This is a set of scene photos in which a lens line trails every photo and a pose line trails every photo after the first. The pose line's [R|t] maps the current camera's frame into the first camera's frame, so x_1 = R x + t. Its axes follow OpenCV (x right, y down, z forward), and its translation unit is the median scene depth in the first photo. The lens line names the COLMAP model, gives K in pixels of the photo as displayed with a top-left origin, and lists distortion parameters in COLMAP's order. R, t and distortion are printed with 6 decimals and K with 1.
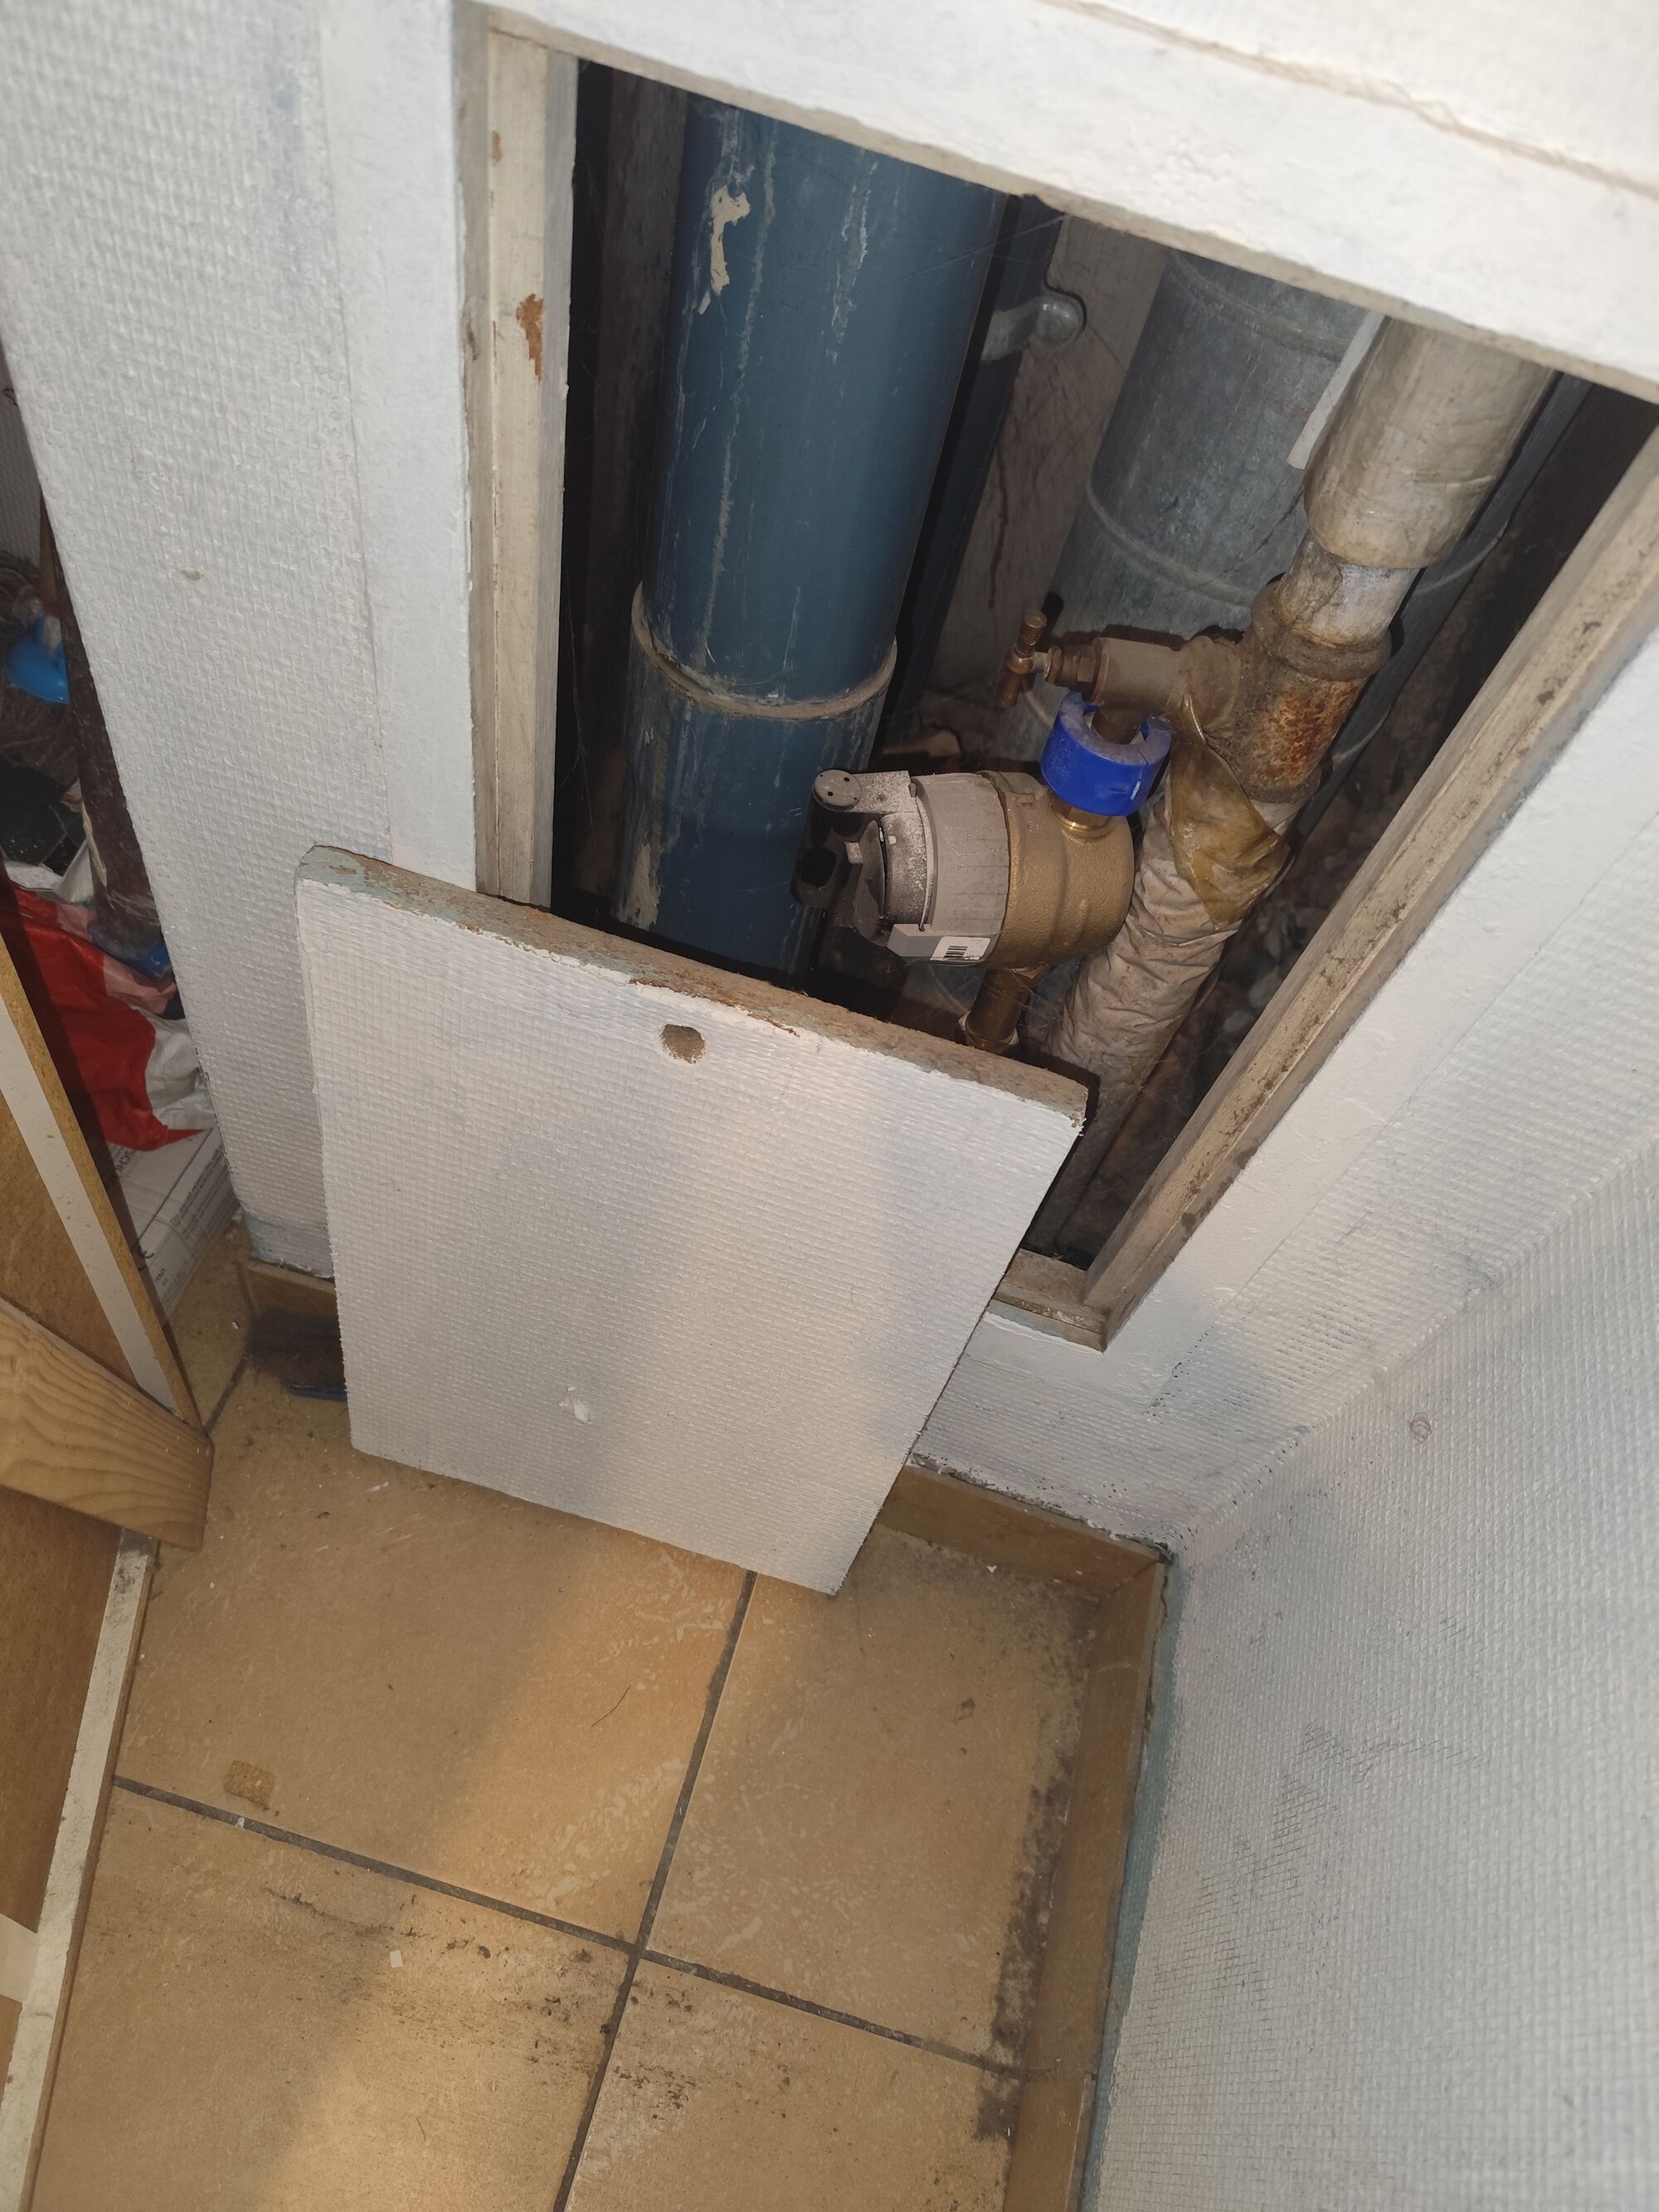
lens RADIAL K [[1537.3, 0, 830.2], [0, 1537.3, 1120.7], [0, 0, 1]] dist [0.023465, -0.039206]
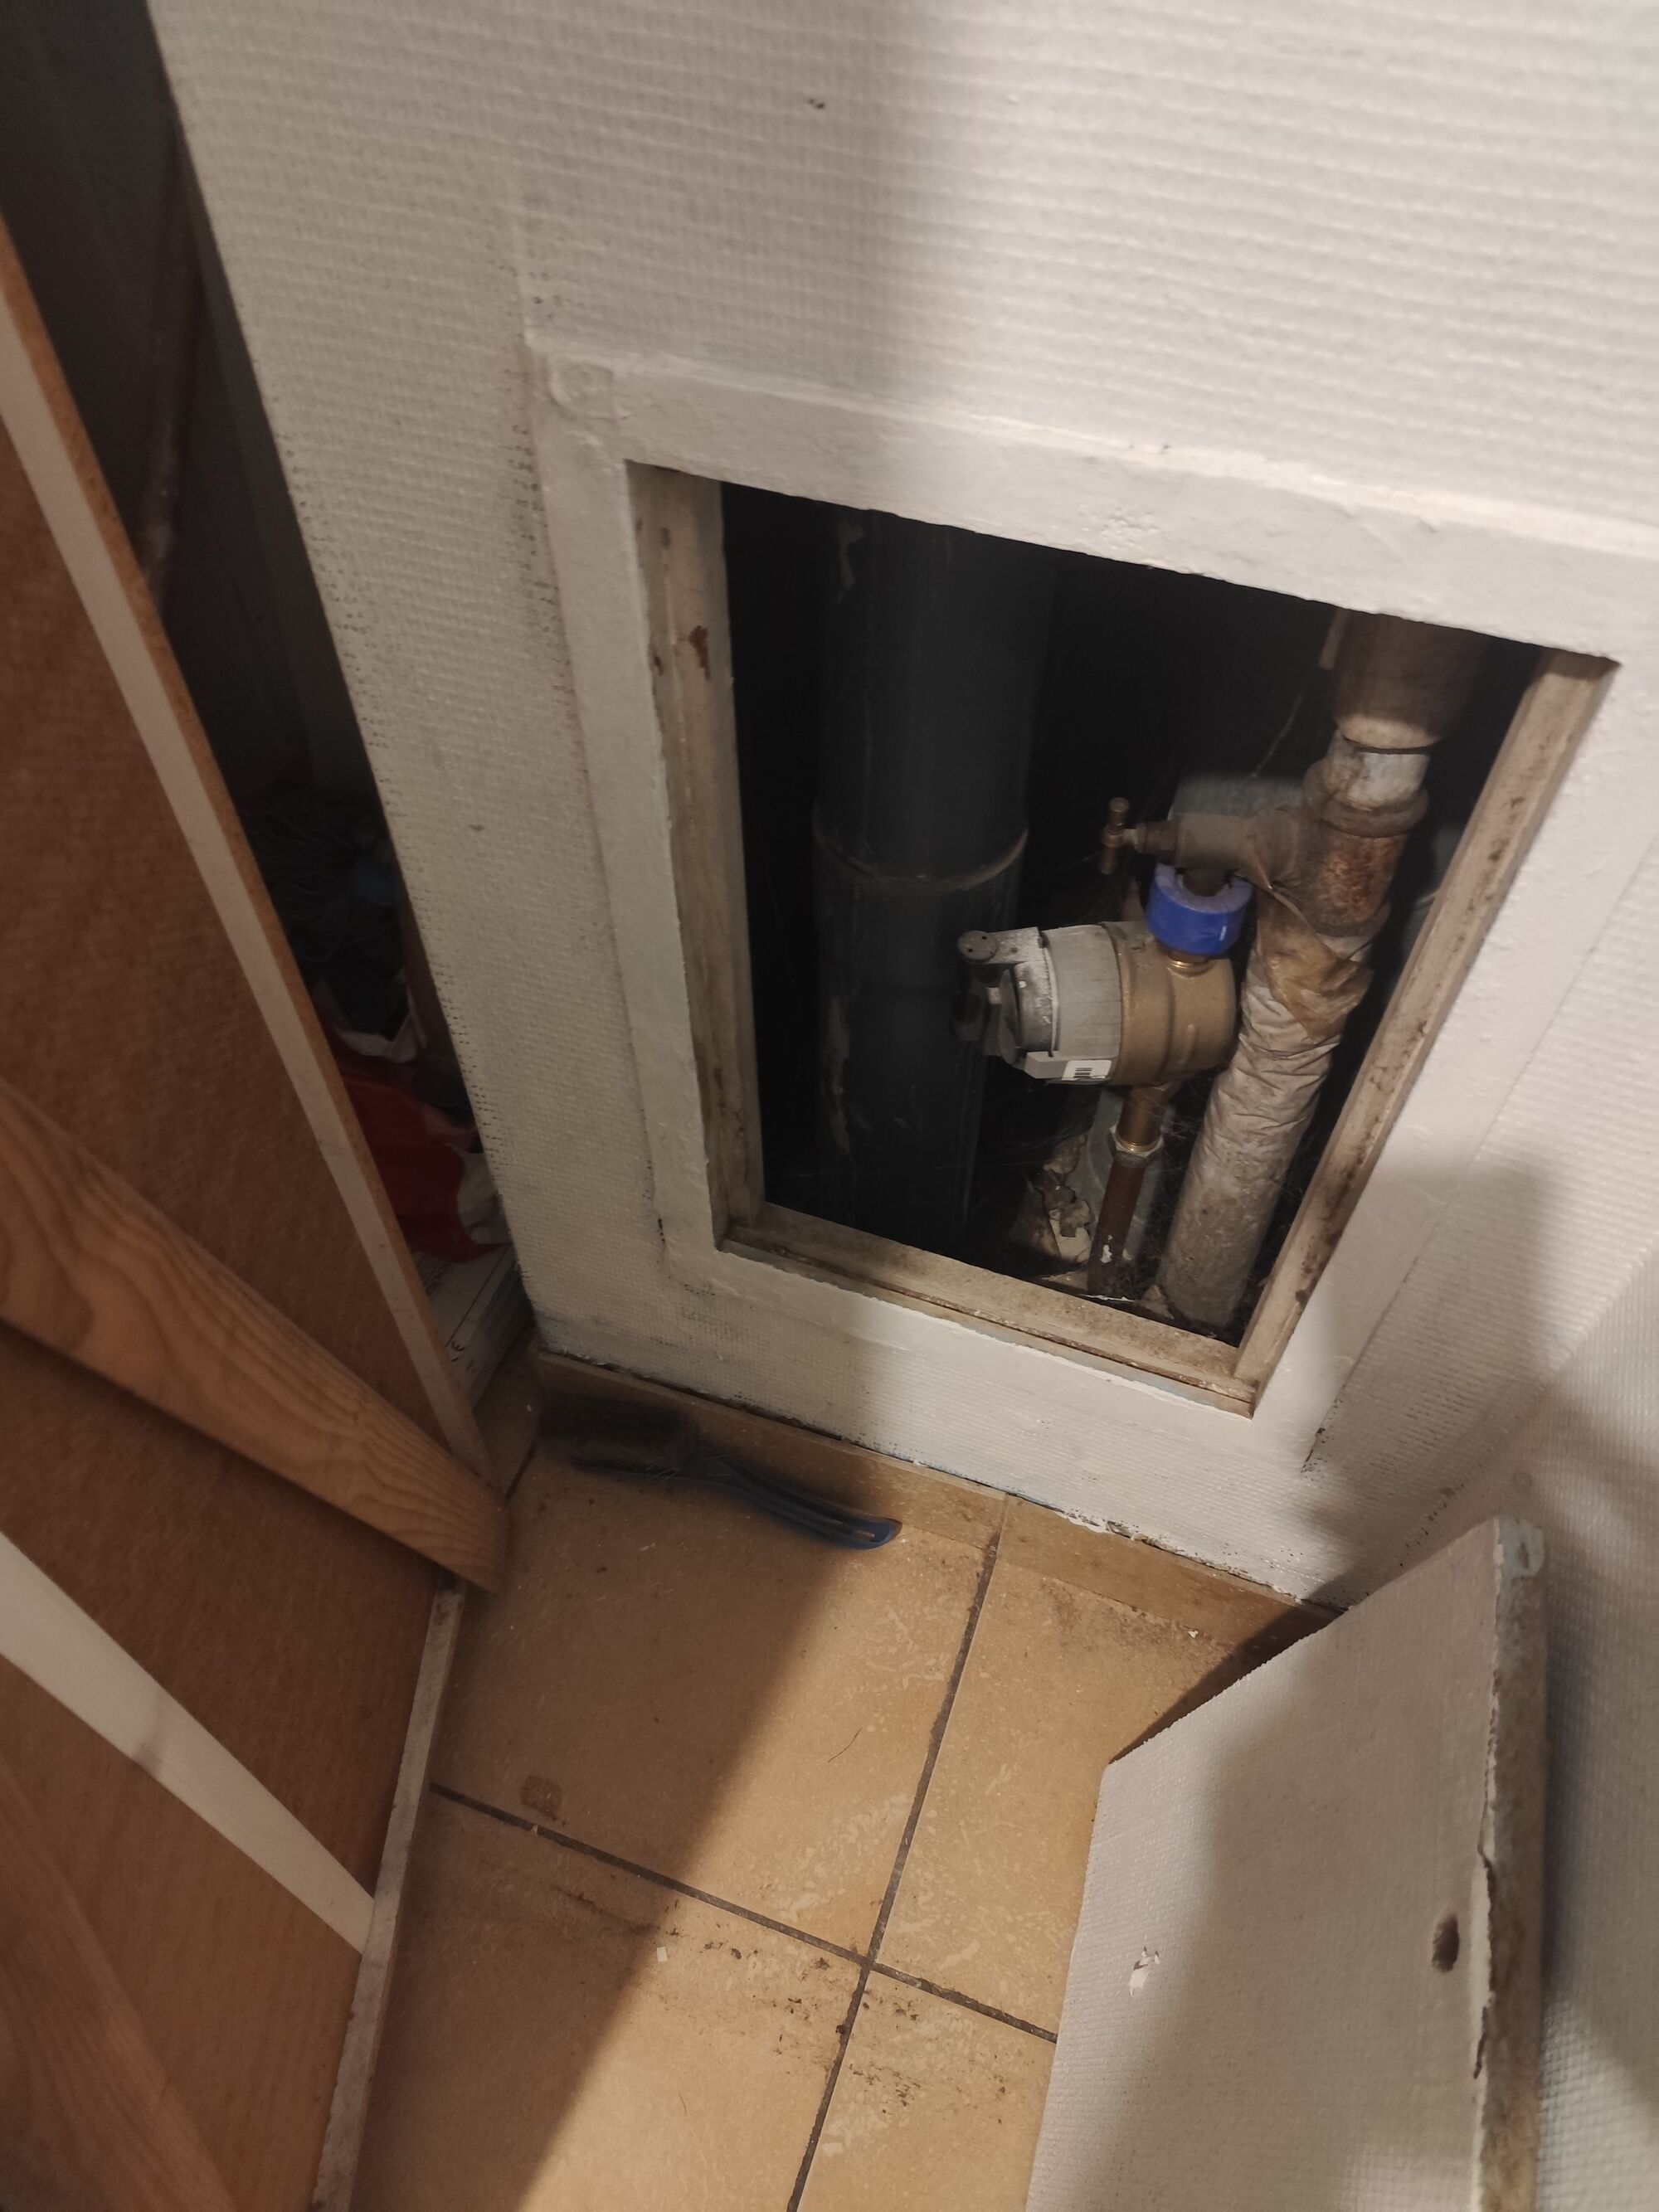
lens RADIAL K [[1537.3, 0, 830.2], [0, 1537.3, 1120.7], [0, 0, 1]] dist [0.023465, -0.039206]
pose [[0.981658, -0.038532, -0.186715, 0.110643], [0.024551, 0.996758, -0.076619, 0.013966], [0.189062, 0.070629, 0.979422, -0.207292]]
